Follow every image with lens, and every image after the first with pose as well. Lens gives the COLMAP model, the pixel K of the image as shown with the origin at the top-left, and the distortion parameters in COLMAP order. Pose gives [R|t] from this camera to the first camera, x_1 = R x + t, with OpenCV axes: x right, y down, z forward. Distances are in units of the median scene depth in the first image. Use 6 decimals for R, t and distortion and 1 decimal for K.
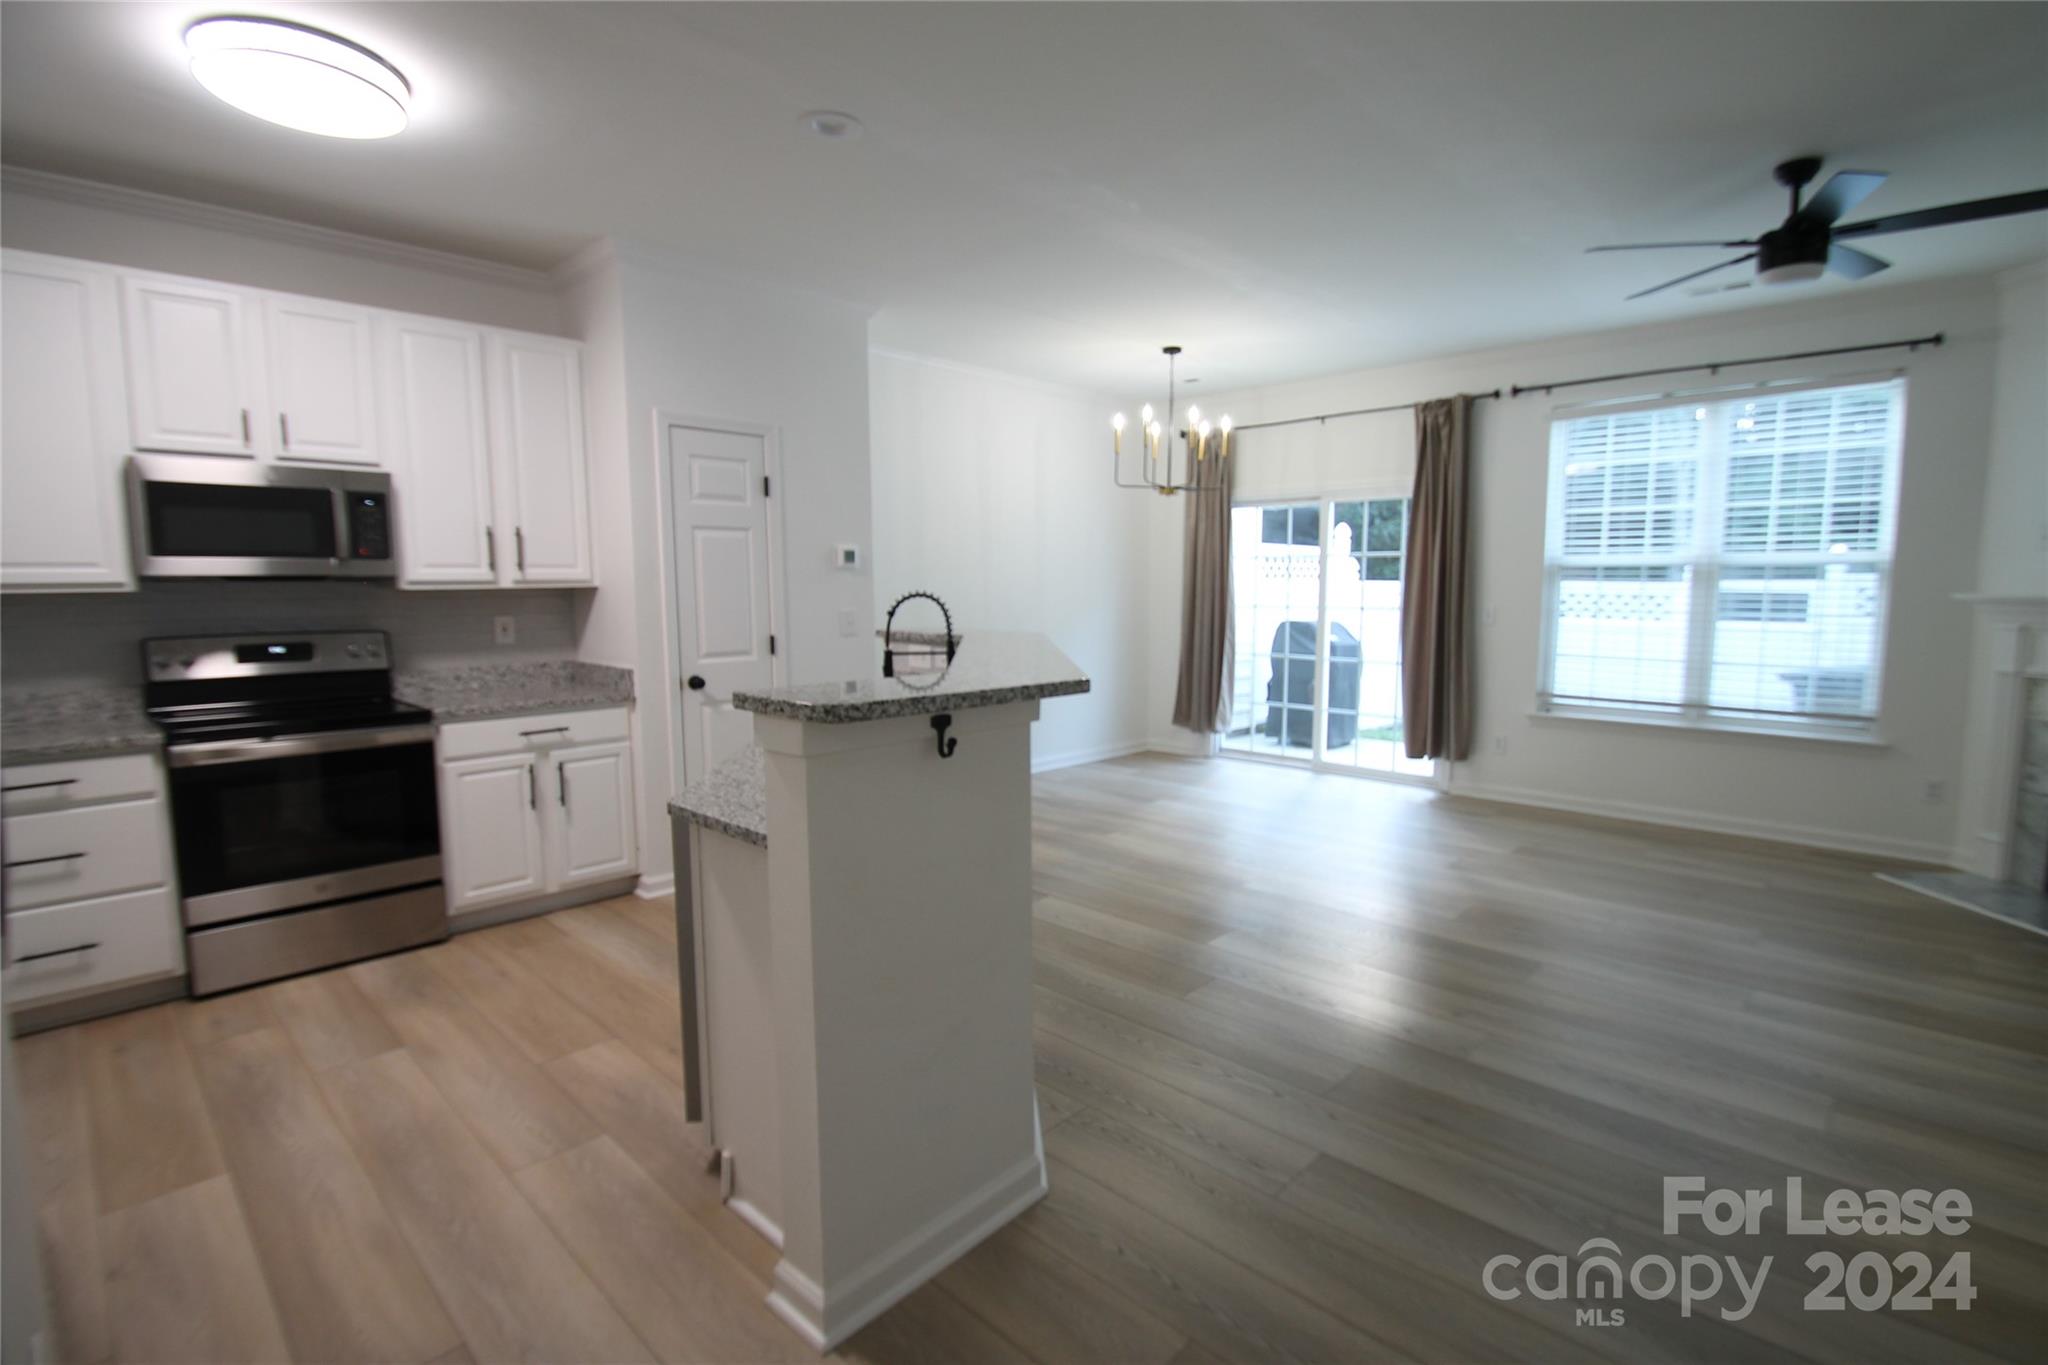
lens RADIAL K [[961.2, 0, 1048.8], [0, 961.2, 686.9], [0, 0, 1]] dist [0.003884, -0.013285]
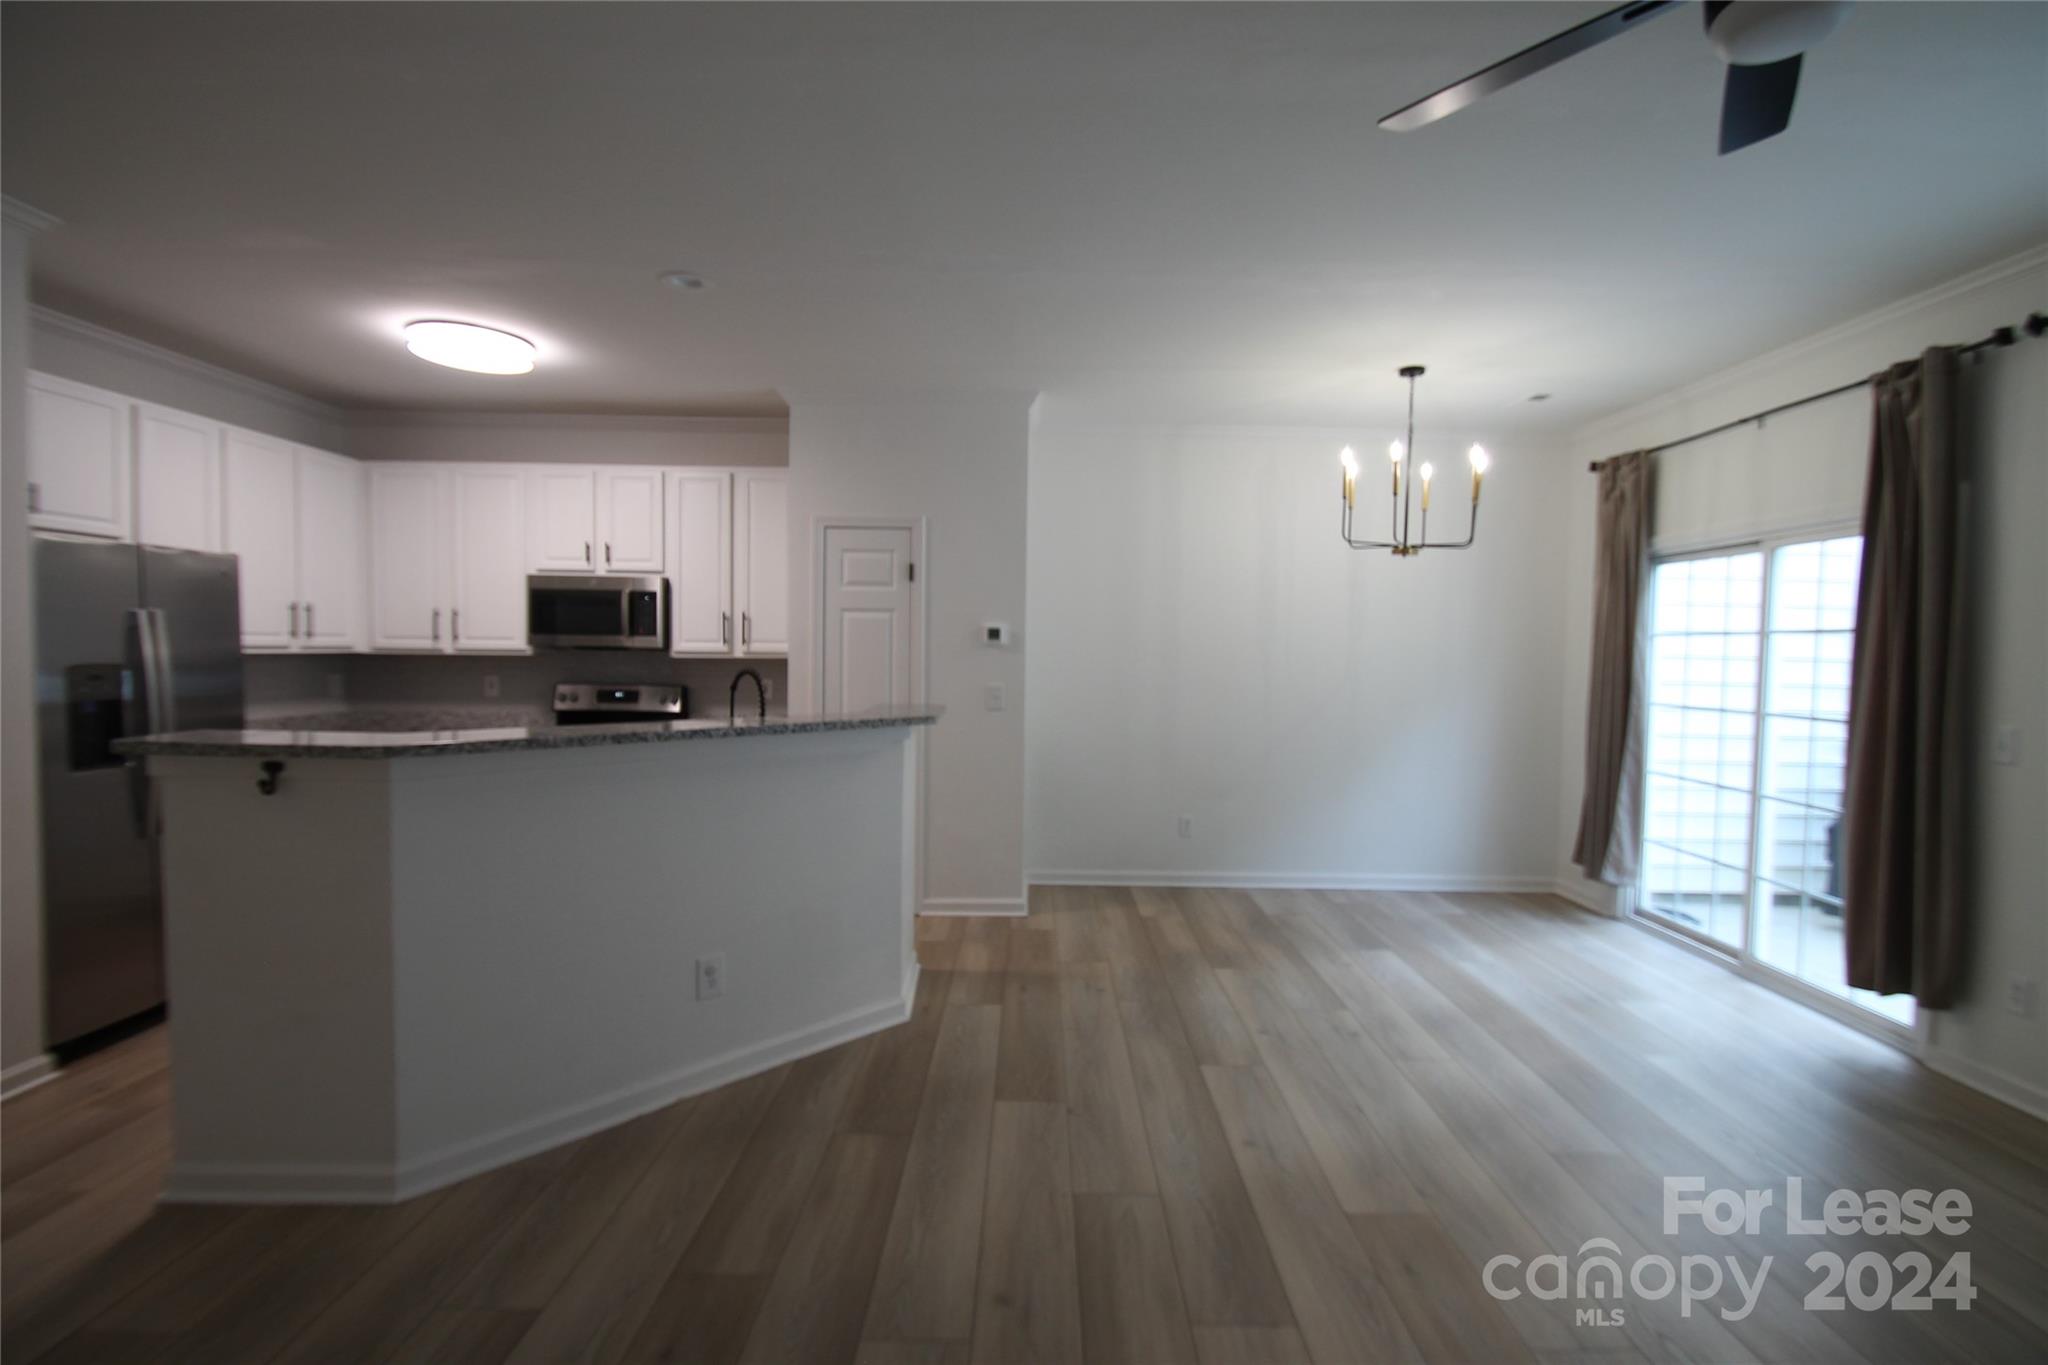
lens RADIAL K [[961.2, 0, 1044.6], [0, 961.2, 688.2], [0, 0, 1]] dist [0.003884, -0.013285]
pose [[0.694108, 0.042287, -0.718628, 0.683750], [-0.095202, 0.994897, -0.033410, -0.055608], [0.713548, 0.091604, 0.694592, 0.374496]]
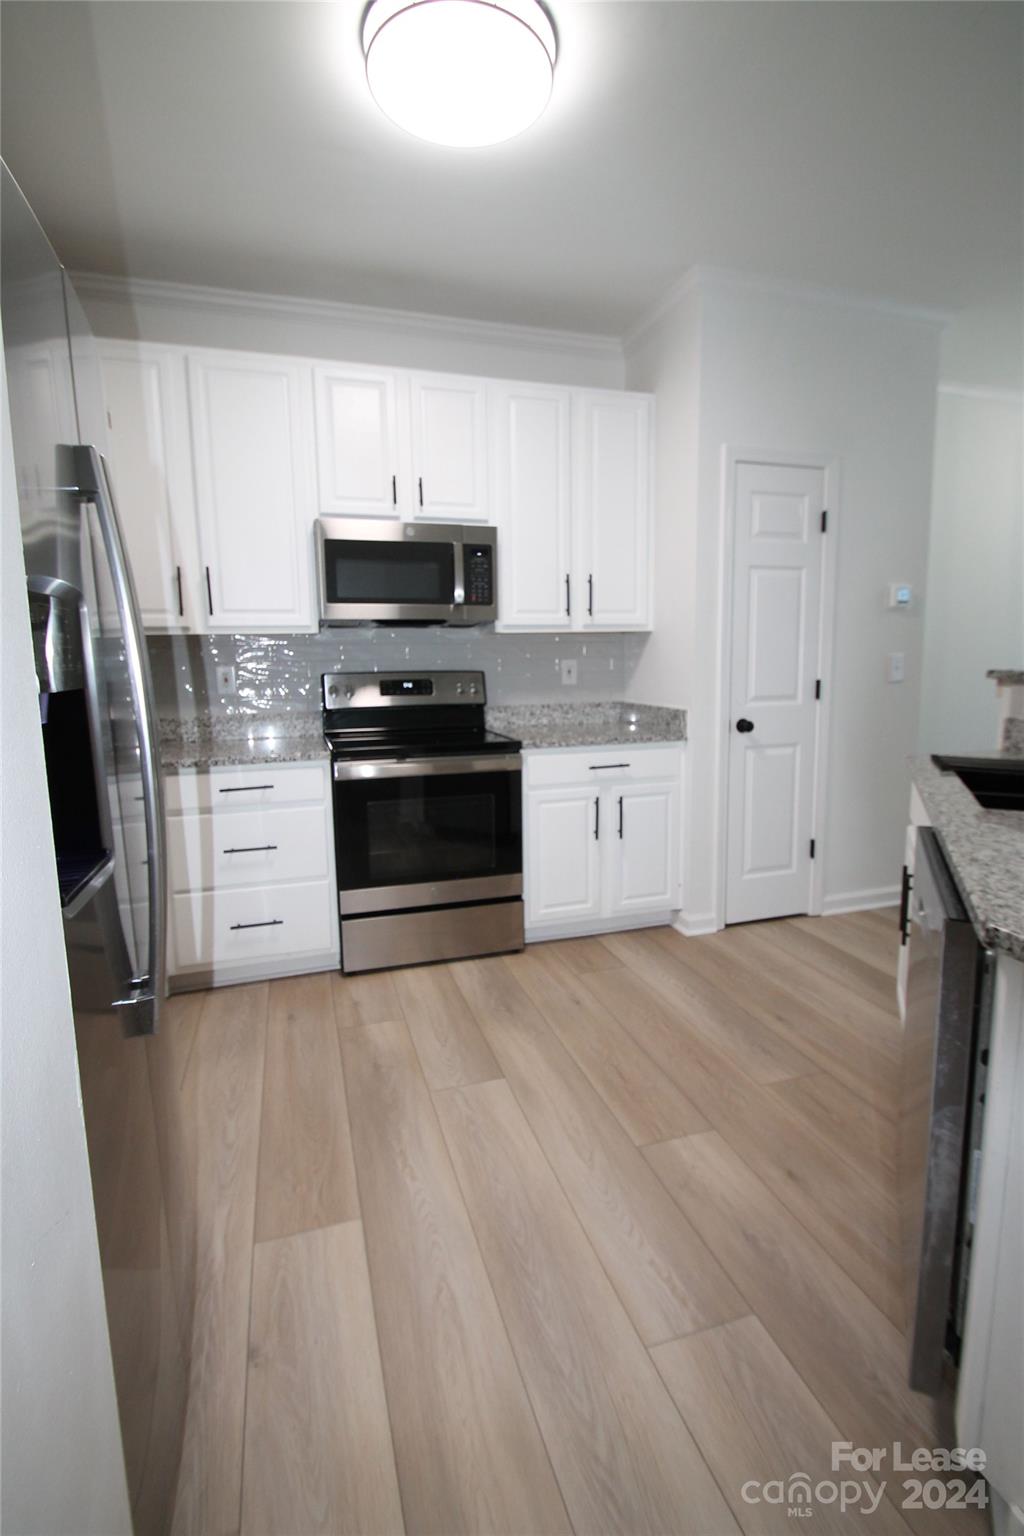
lens RADIAL K [[720.9, 0, 511.8], [0, 720.9, 757.2], [0, 0, 1]] dist [0.003884, -0.013285]
pose [[0.871083, 0.057959, -0.487704, -0.219853], [-0.041971, 0.998165, 0.043657, 0.005805], [0.489339, -0.017559, 0.871917, 0.245738]]
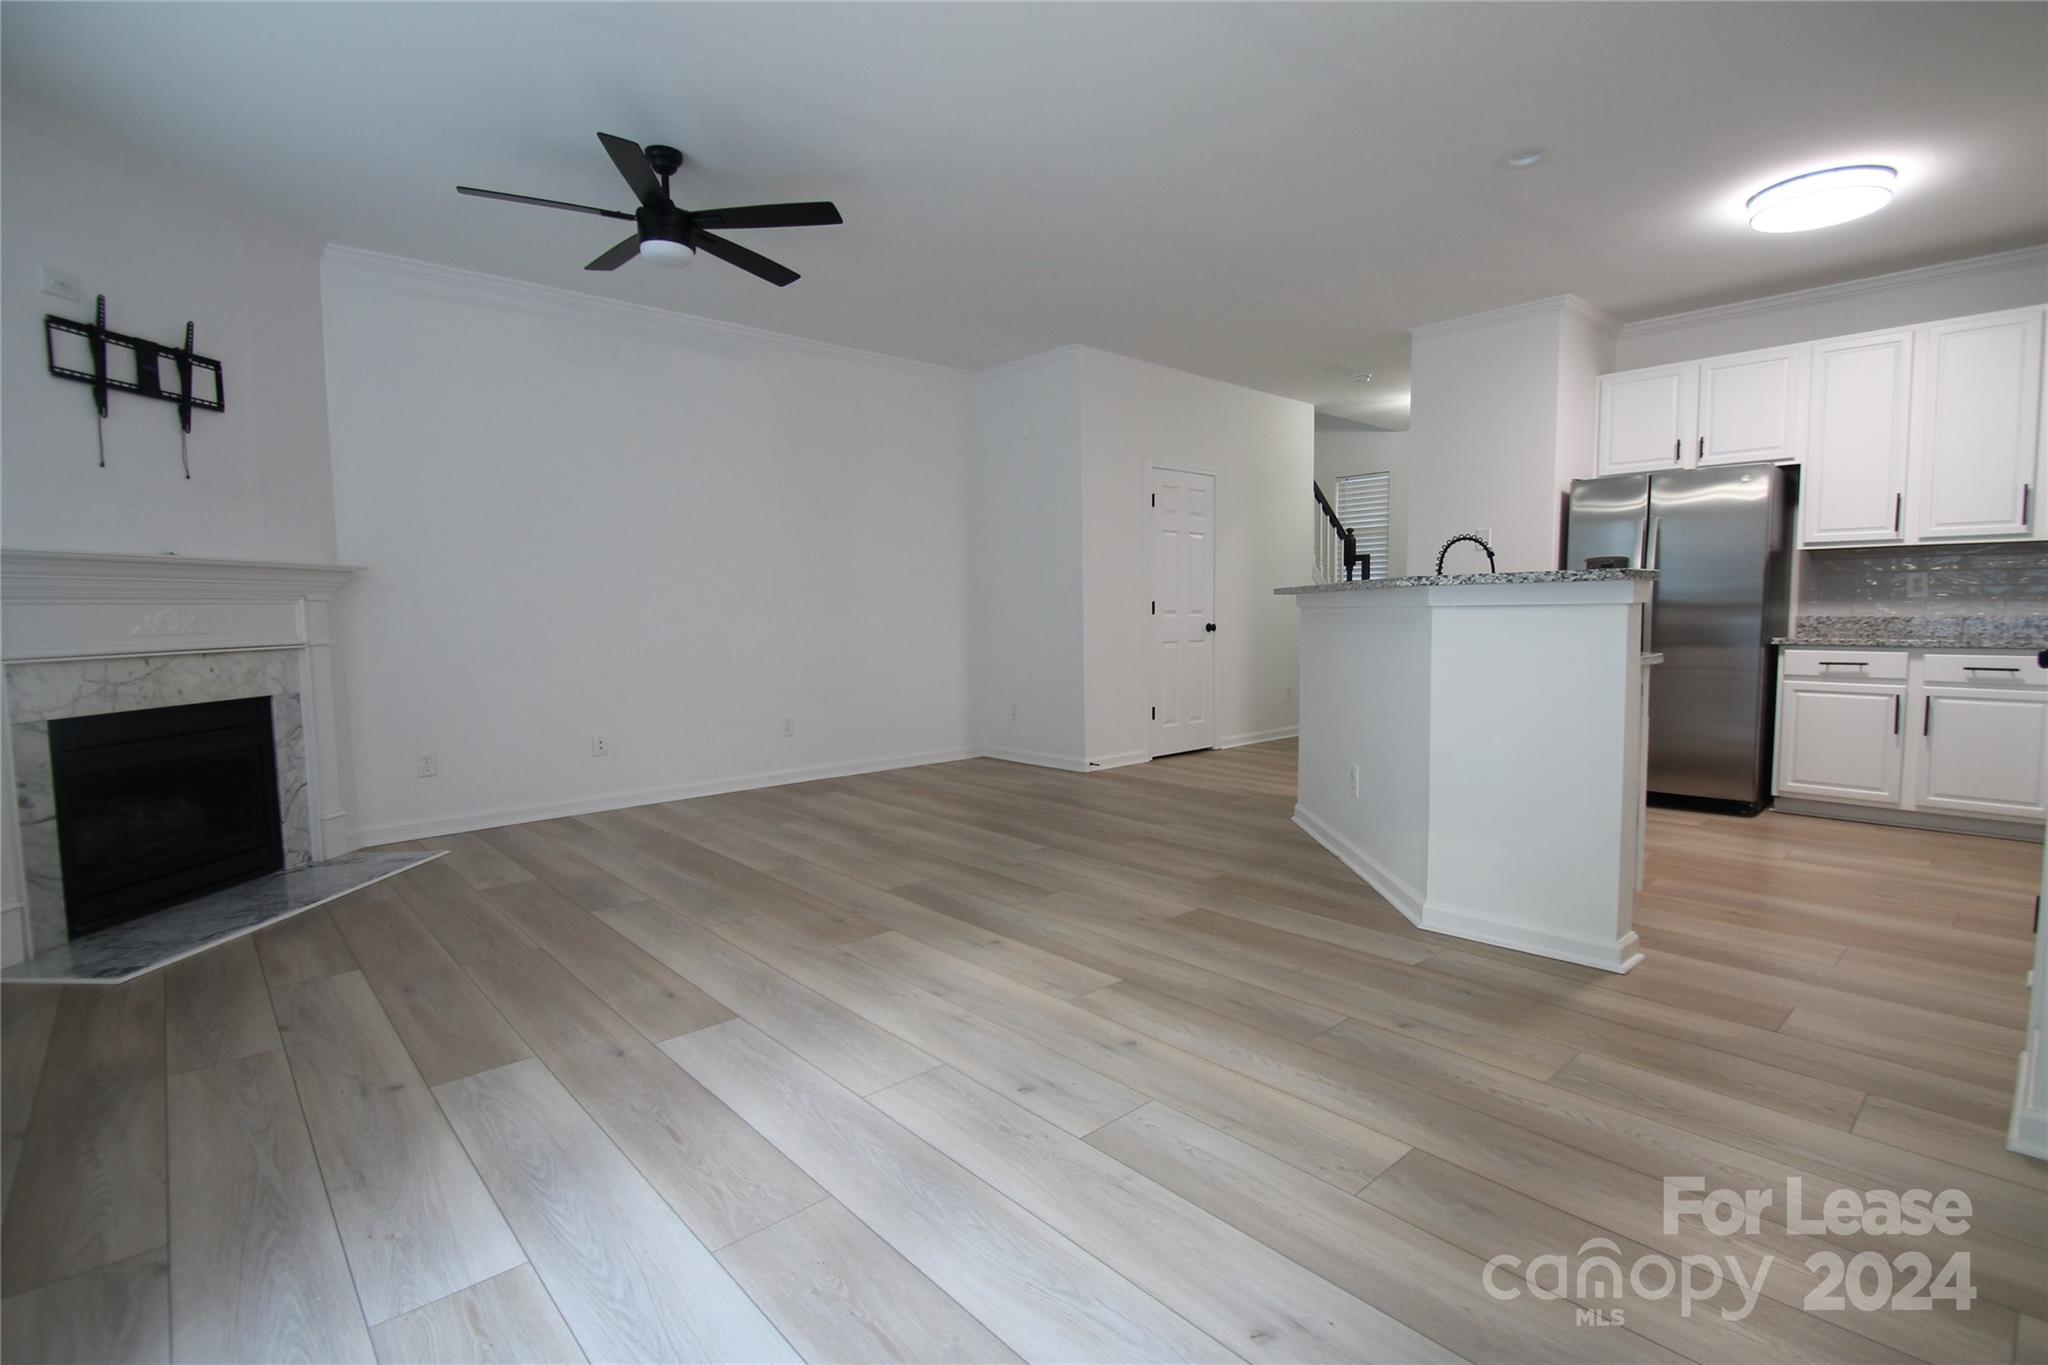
lens RADIAL K [[961.2, 0, 1043.2], [0, 961.2, 678.7], [0, 0, 1]] dist [0.003884, -0.013285]
pose [[-0.997250, 0.008412, 0.073630, 0.215412], [0.021639, 0.983292, 0.180743, -0.114712], [-0.070880, 0.181839, -0.980770, 1.682624]]
